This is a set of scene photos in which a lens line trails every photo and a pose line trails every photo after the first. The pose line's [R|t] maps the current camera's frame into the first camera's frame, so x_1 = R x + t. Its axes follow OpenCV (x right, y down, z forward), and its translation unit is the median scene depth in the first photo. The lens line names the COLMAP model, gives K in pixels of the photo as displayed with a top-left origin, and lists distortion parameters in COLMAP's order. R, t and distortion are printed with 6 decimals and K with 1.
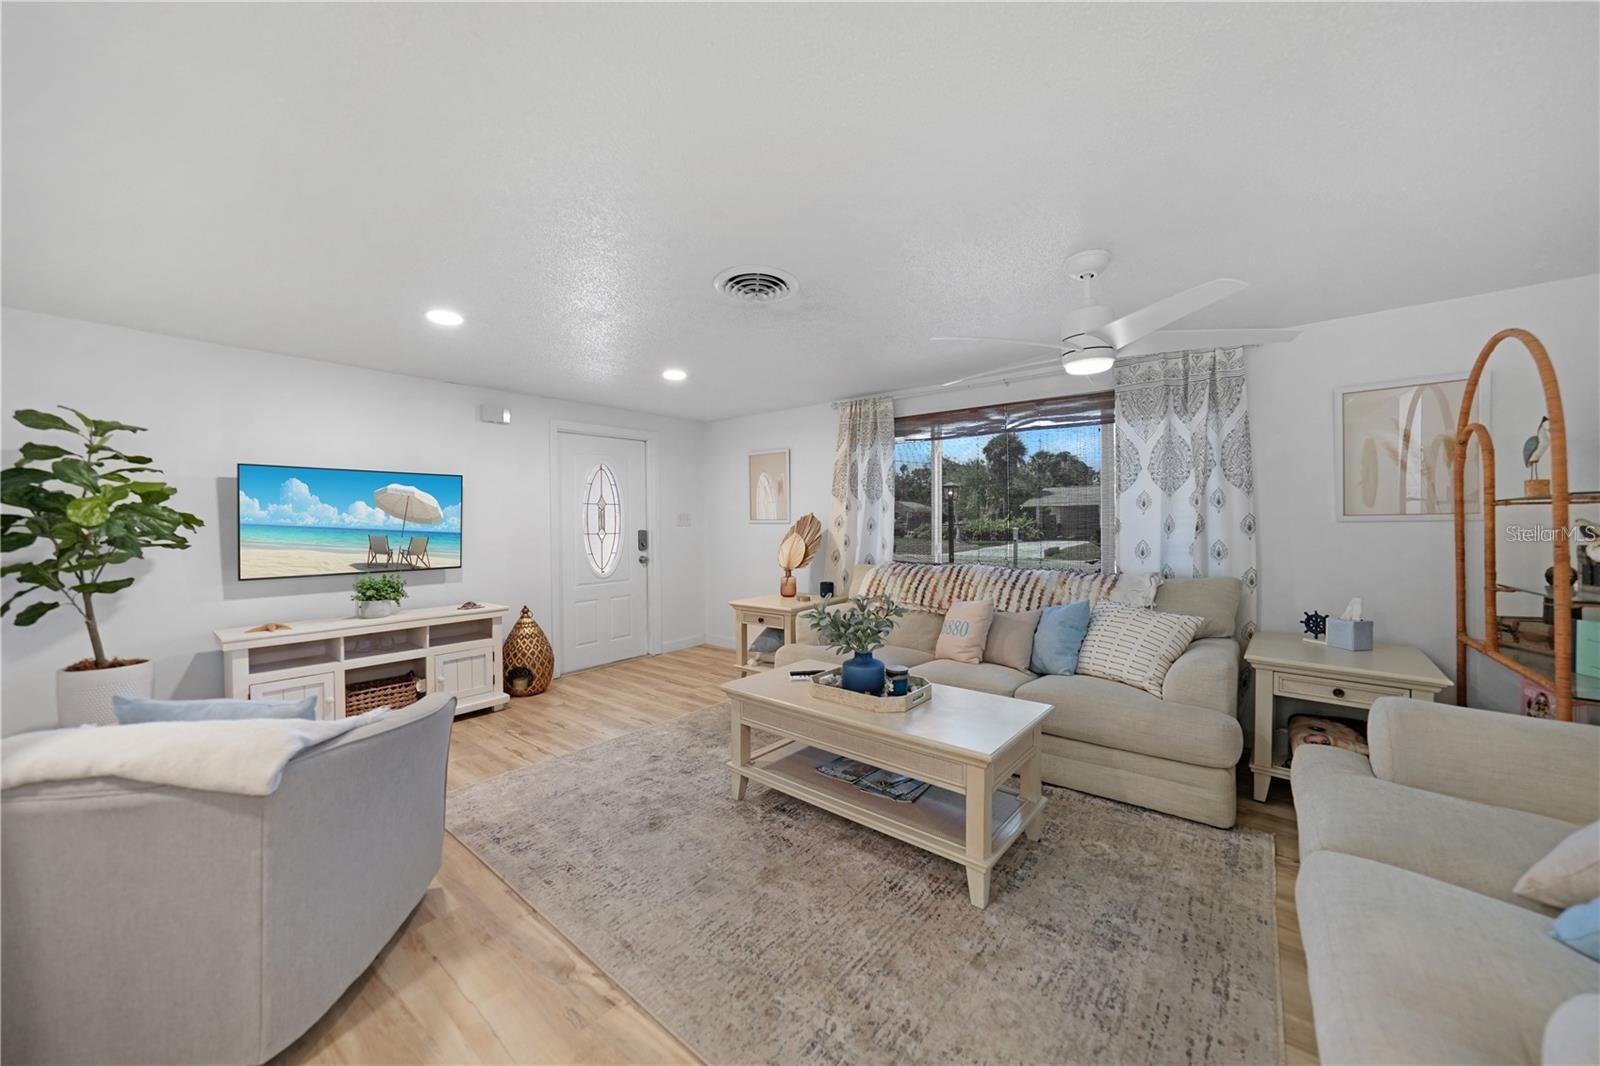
lens RADIAL K [[558.5, 0, 803.0], [0, 558.5, 528.4], [0, 0, 1]] dist [-0.018071, 0.000967]
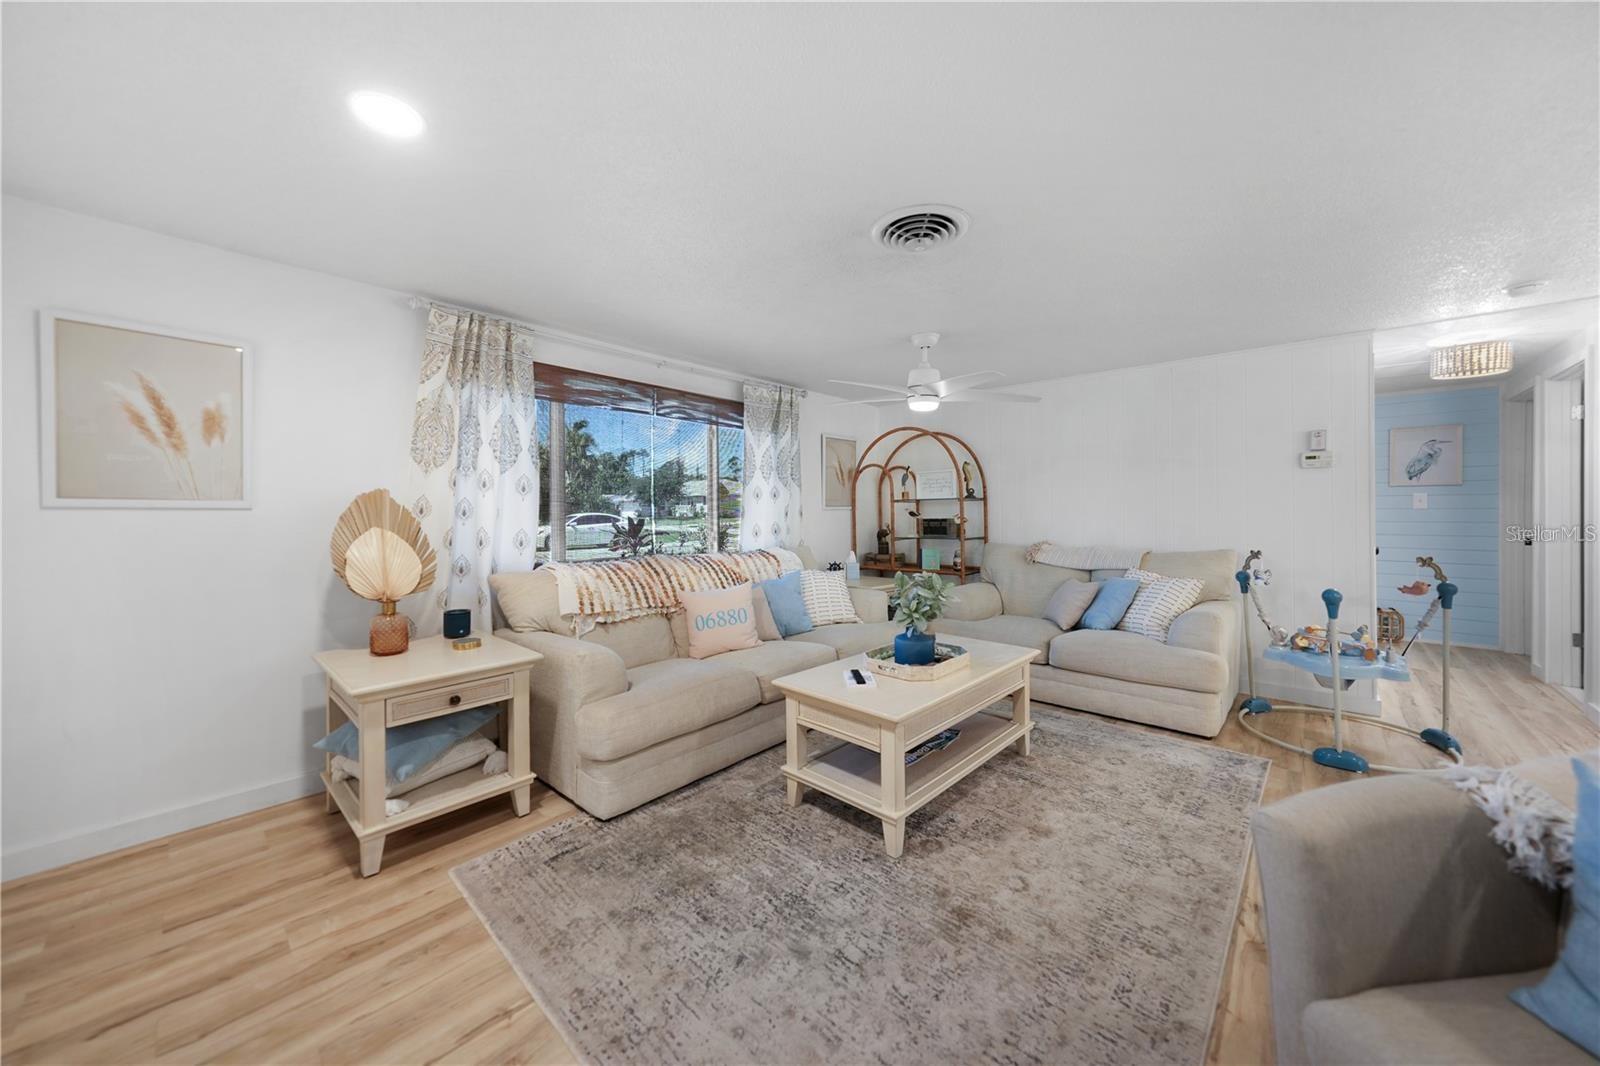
lens RADIAL K [[558.5, 0, 804.0], [0, 558.5, 517.7], [0, 0, 1]] dist [-0.018071, 0.000967]
pose [[0.067242, -0.006870, 0.997713, -0.795101], [0.011013, 0.999920, 0.006143, 0.000783], [-0.997676, 0.010574, 0.067312, 0.943898]]
